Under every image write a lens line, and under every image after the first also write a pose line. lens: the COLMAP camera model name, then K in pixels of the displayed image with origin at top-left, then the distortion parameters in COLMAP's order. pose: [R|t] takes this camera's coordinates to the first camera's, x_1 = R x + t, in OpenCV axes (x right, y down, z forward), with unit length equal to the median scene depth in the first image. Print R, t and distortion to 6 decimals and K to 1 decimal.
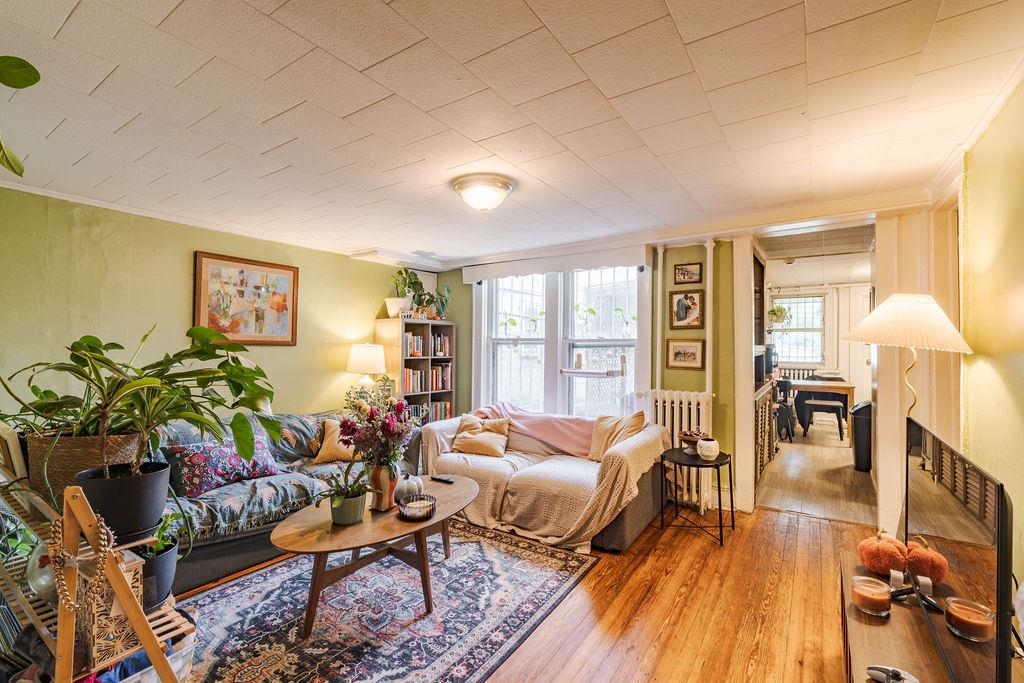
lens RADIAL K [[463.5, 0, 507.8], [0, 463.5, 341.5], [0, 0, 1]] dist [-0.002240, 0.001253]
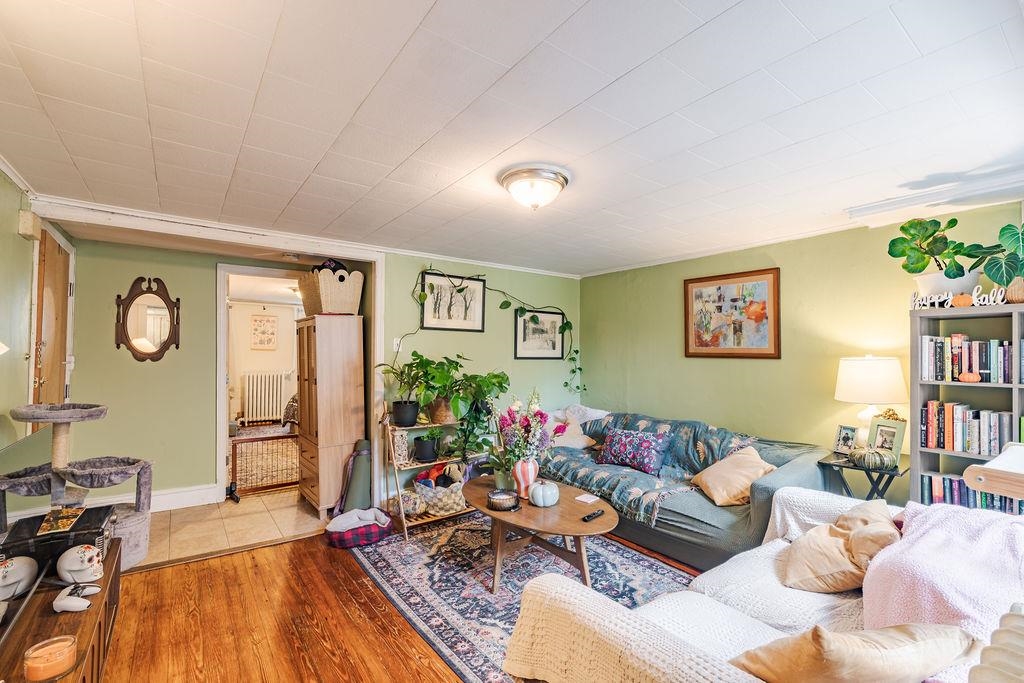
lens RADIAL K [[463.5, 0, 510.9], [0, 463.5, 345.7], [0, 0, 1]] dist [-0.002240, 0.001253]
pose [[-0.344458, -0.020123, -0.938586, 0.583740], [0.007273, 0.999683, -0.024103, 0.002347], [0.938773, -0.015129, -0.344203, 0.936322]]
